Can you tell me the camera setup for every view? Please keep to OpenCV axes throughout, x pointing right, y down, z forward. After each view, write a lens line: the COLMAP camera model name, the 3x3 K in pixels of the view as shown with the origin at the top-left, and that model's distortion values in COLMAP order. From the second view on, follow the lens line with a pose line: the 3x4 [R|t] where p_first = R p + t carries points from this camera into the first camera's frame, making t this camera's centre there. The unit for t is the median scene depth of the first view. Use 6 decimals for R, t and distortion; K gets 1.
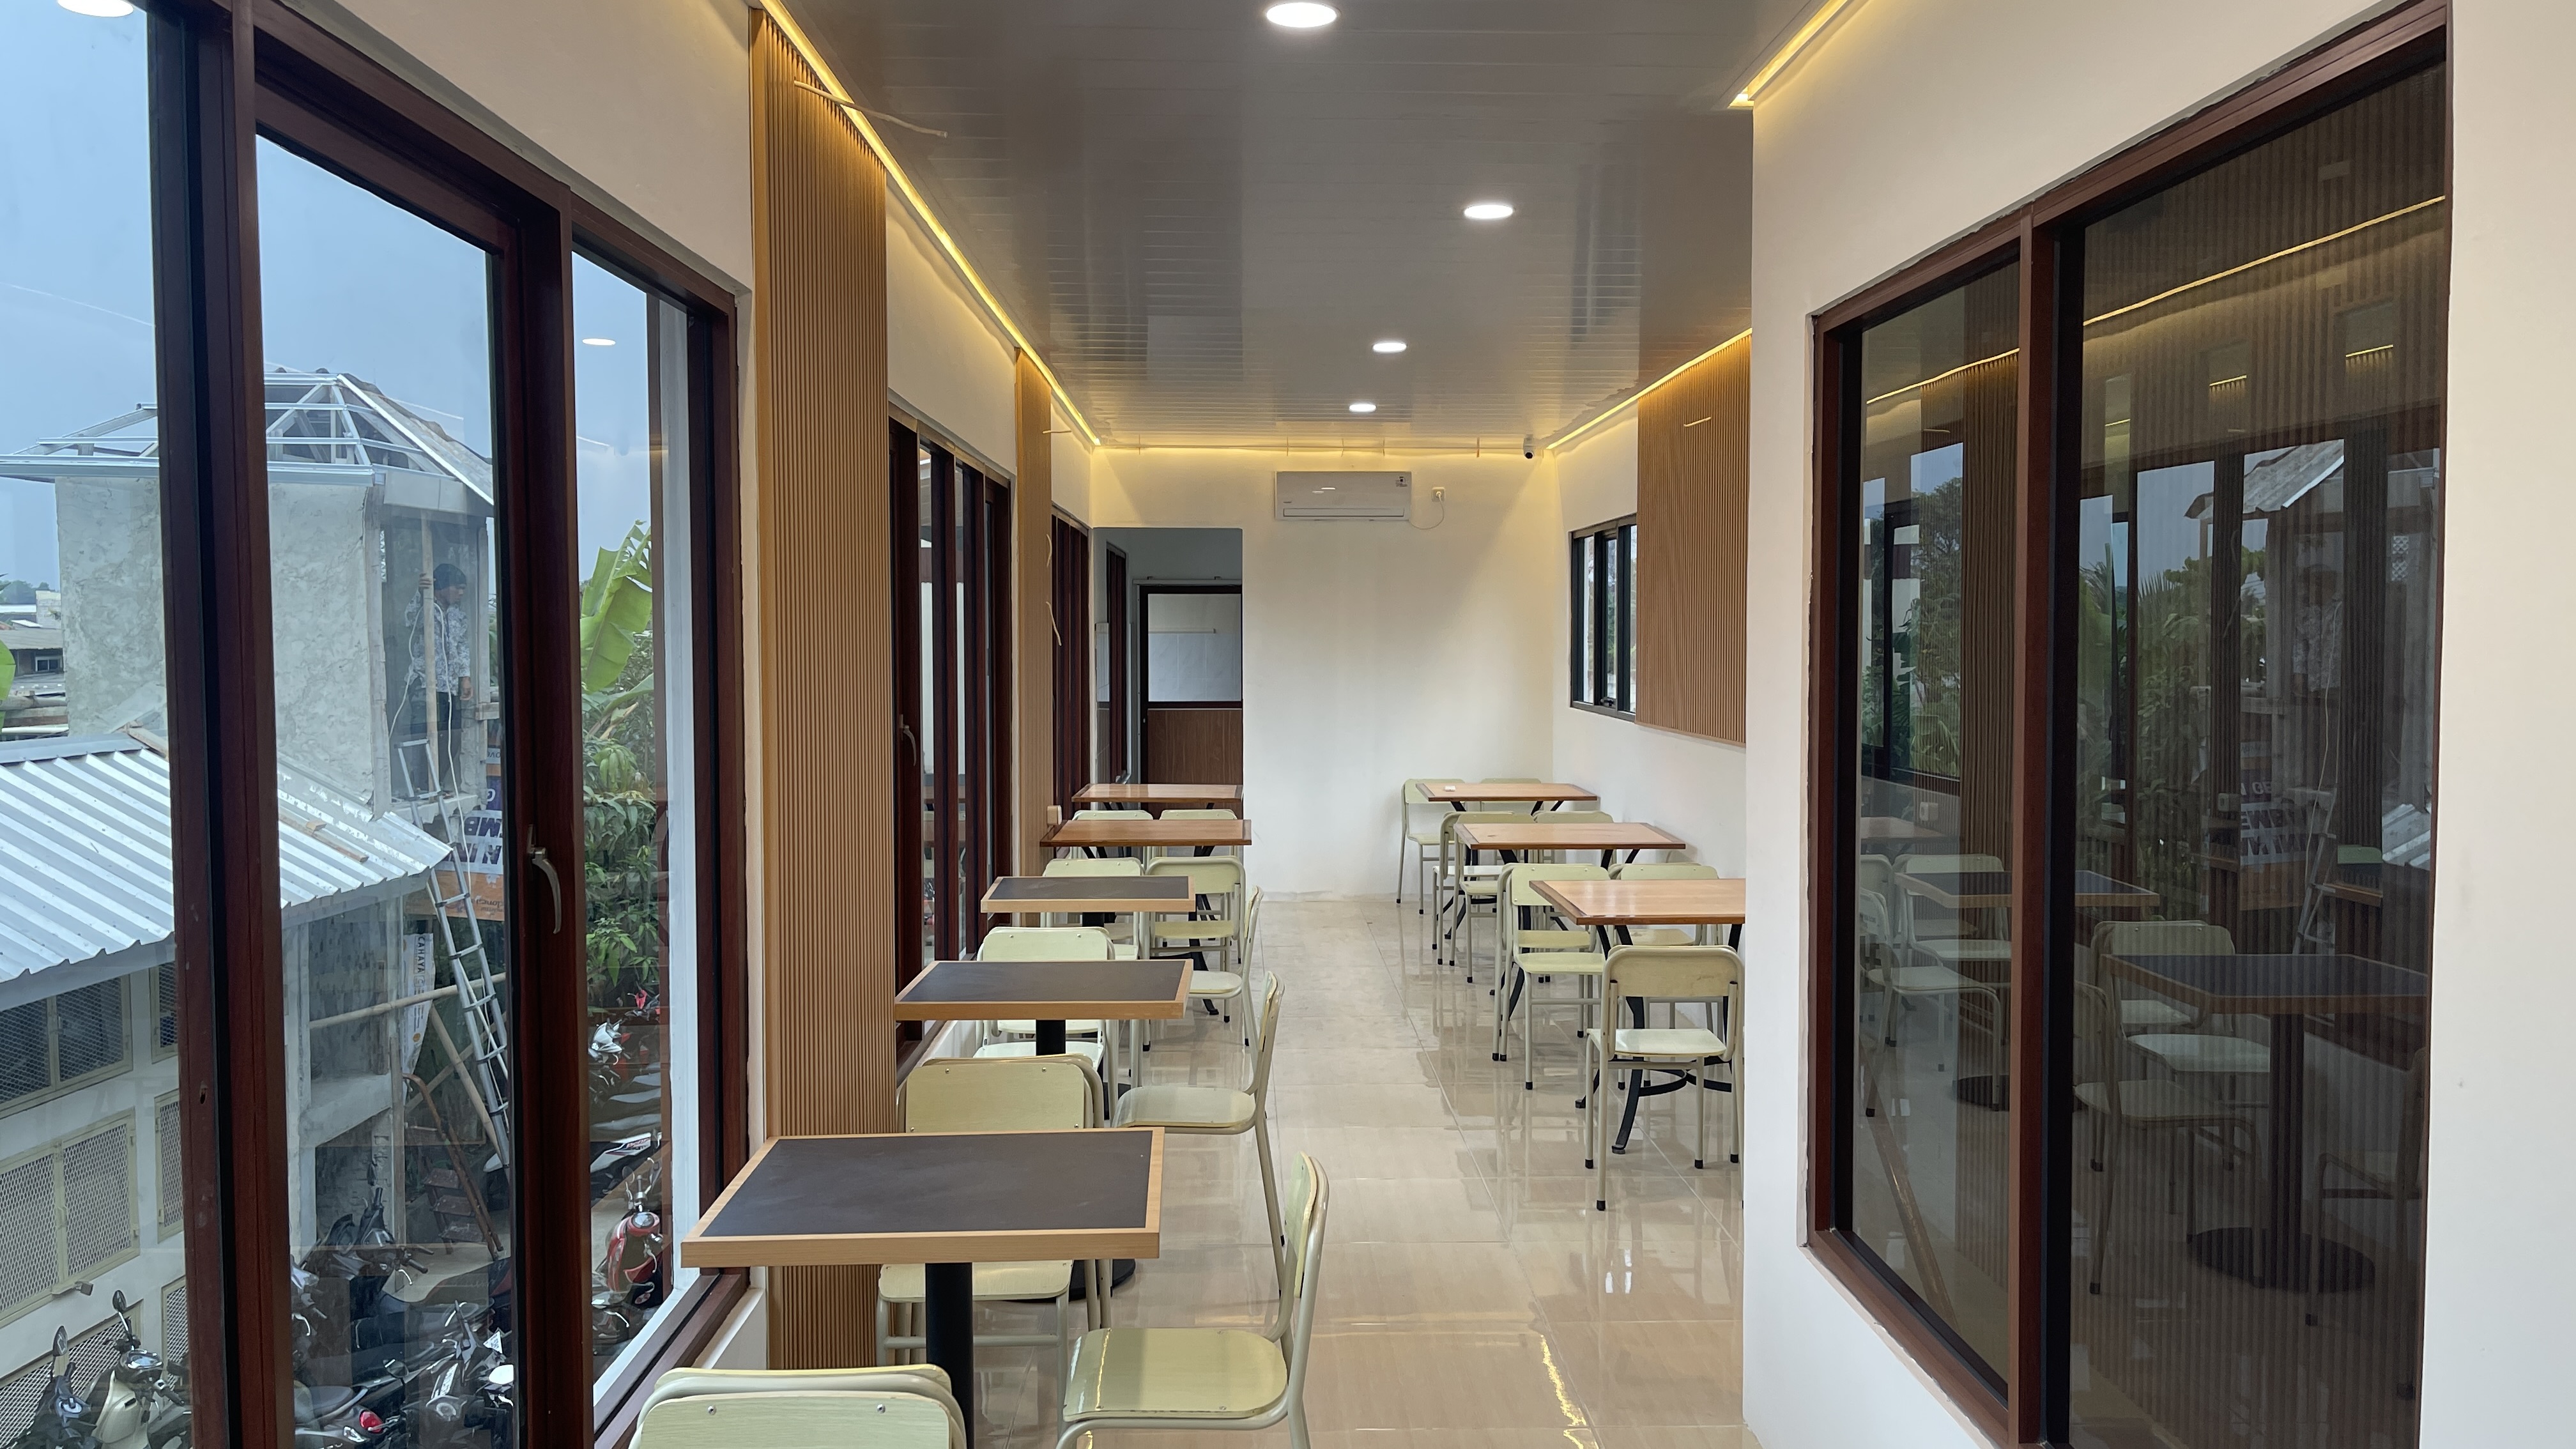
lens RADIAL K [[2001.3, 0, 1295.4], [0, 2001.3, 716.1], [0, 0, 1]] dist [0.081338, -0.117110]
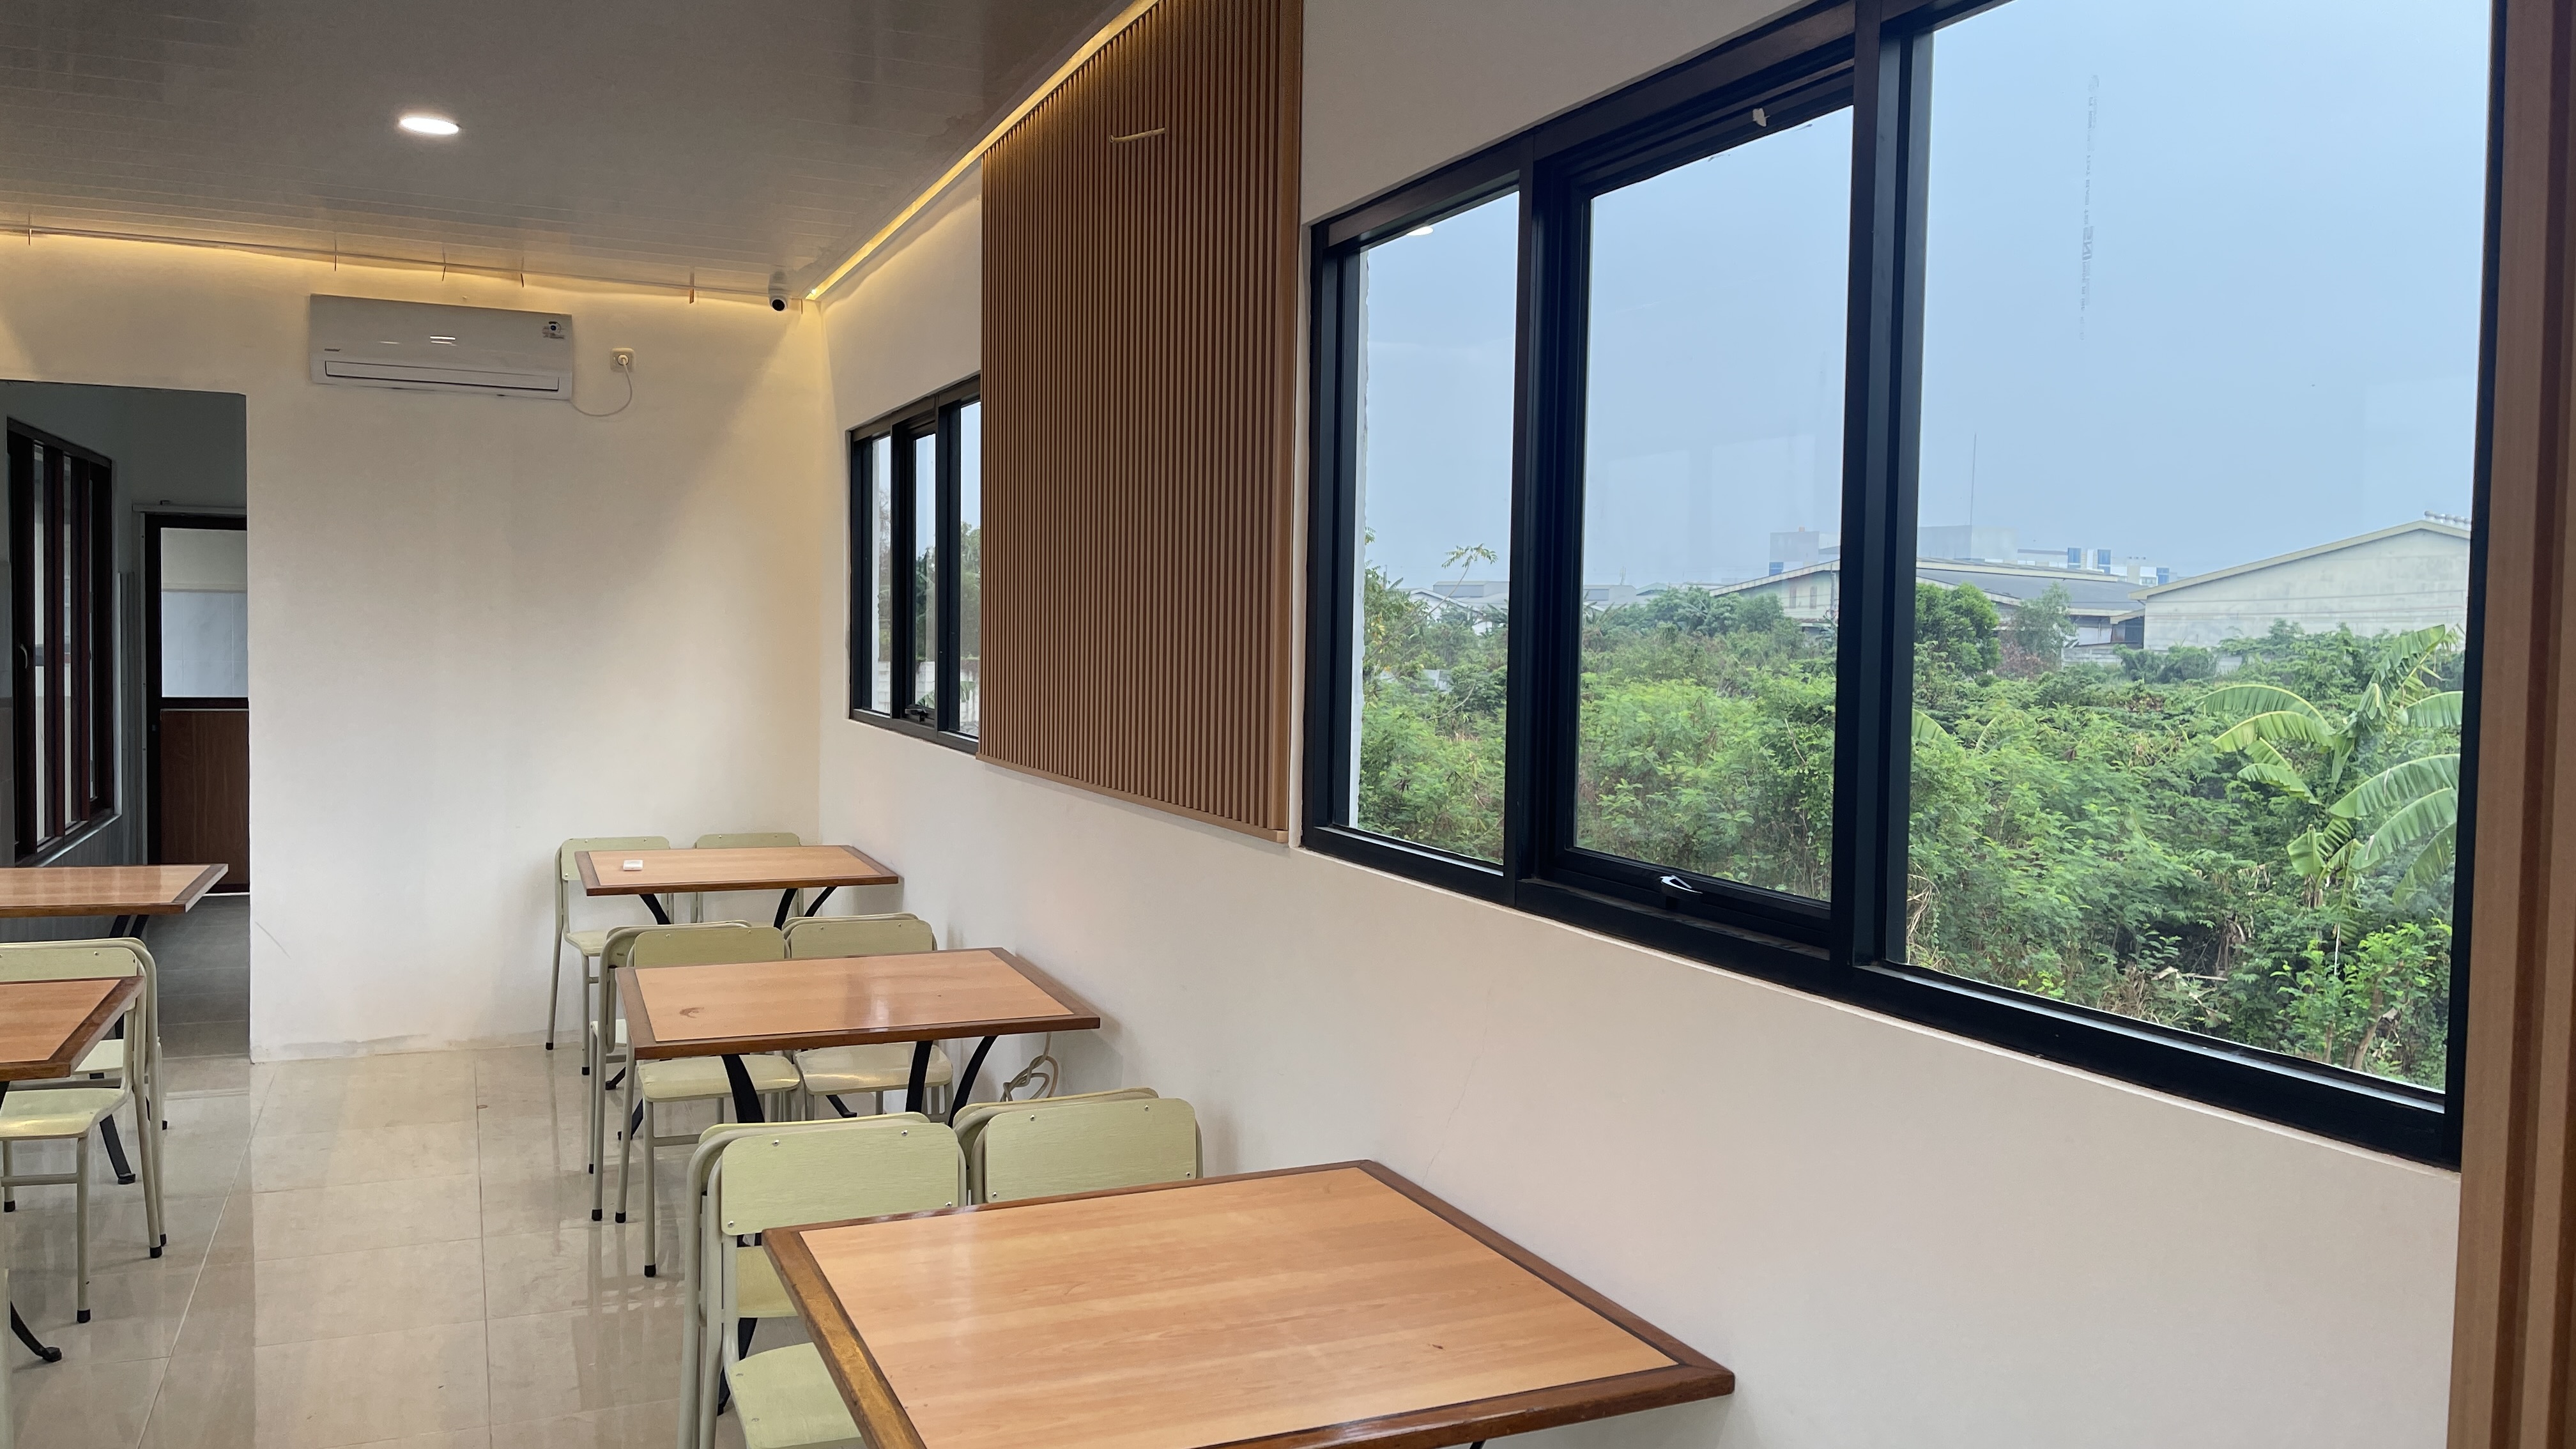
lens RADIAL K [[2001.3, 0, 1295.4], [0, 2001.3, 716.1], [0, 0, 1]] dist [0.081338, -0.117110]
pose [[0.934906, 0.000142, 0.354894, 0.047872], [-0.002751, 0.999973, 0.006846, -0.009694], [-0.354884, -0.007377, 0.934881, 0.385819]]
